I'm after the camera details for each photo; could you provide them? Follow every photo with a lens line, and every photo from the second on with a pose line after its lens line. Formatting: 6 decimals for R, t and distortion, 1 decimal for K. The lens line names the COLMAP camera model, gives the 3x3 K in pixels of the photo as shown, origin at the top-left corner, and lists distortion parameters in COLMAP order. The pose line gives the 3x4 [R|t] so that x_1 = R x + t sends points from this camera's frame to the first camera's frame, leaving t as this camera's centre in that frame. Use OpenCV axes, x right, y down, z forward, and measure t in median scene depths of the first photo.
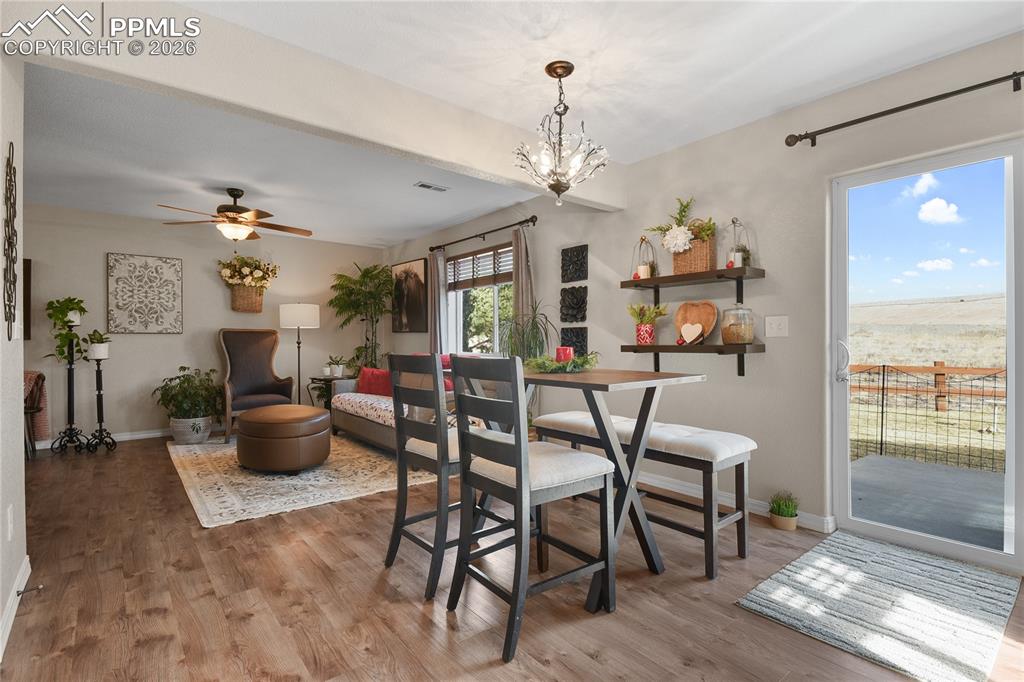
lens RADIAL K [[490.7, 0, 511.5], [0, 490.7, 343.3], [0, 0, 1]] dist [0.027895, -0.001001]
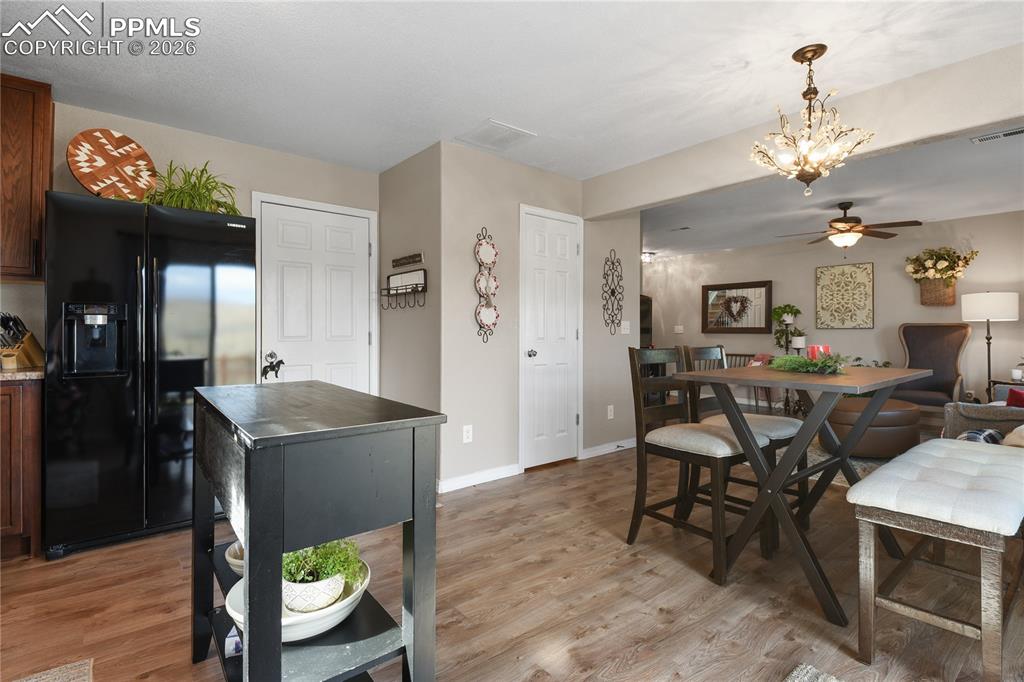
lens RADIAL K [[484.4, 0, 512.4], [0, 484.4, 329.2], [0, 0, 1]] dist [0.033619, -0.025979]
pose [[0.003999, -0.005694, -0.999976, 0.507344], [-0.008392, 0.999948, -0.005727, -0.005901], [0.999957, 0.008415, 0.003951, 0.210614]]
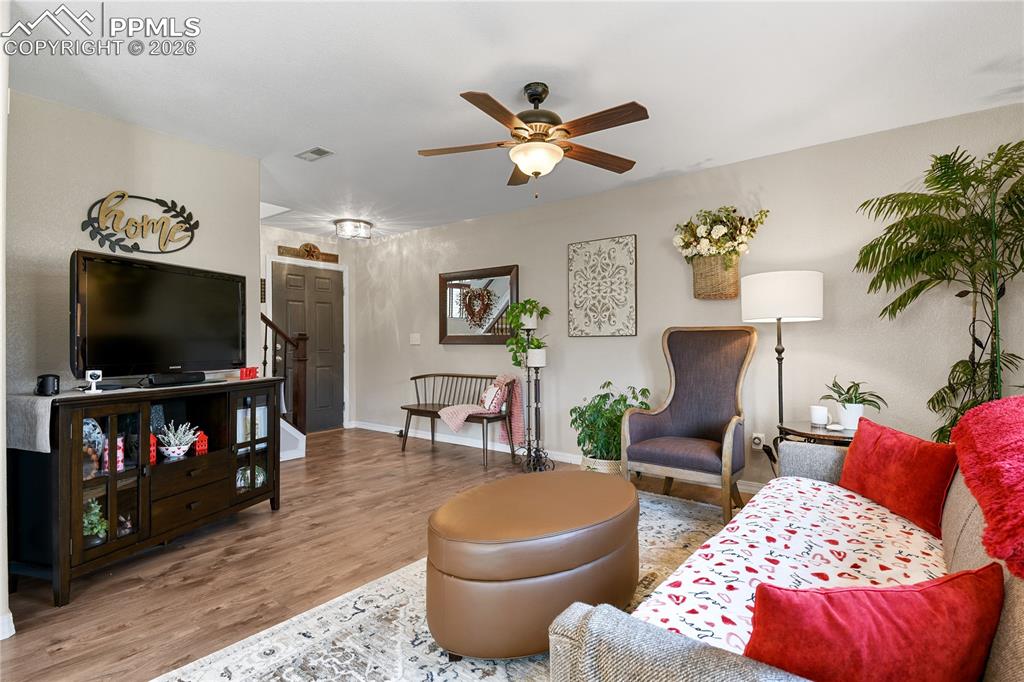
lens RADIAL K [[490.7, 0, 511.5], [0, 490.7, 343.3], [0, 0, 1]] dist [0.027895, -0.001001]
pose [[0.234118, -0.002058, -0.972206, -0.002925], [-0.005816, 0.999977, -0.003517, -0.006046], [0.972191, 0.006477, 0.234101, 0.755631]]
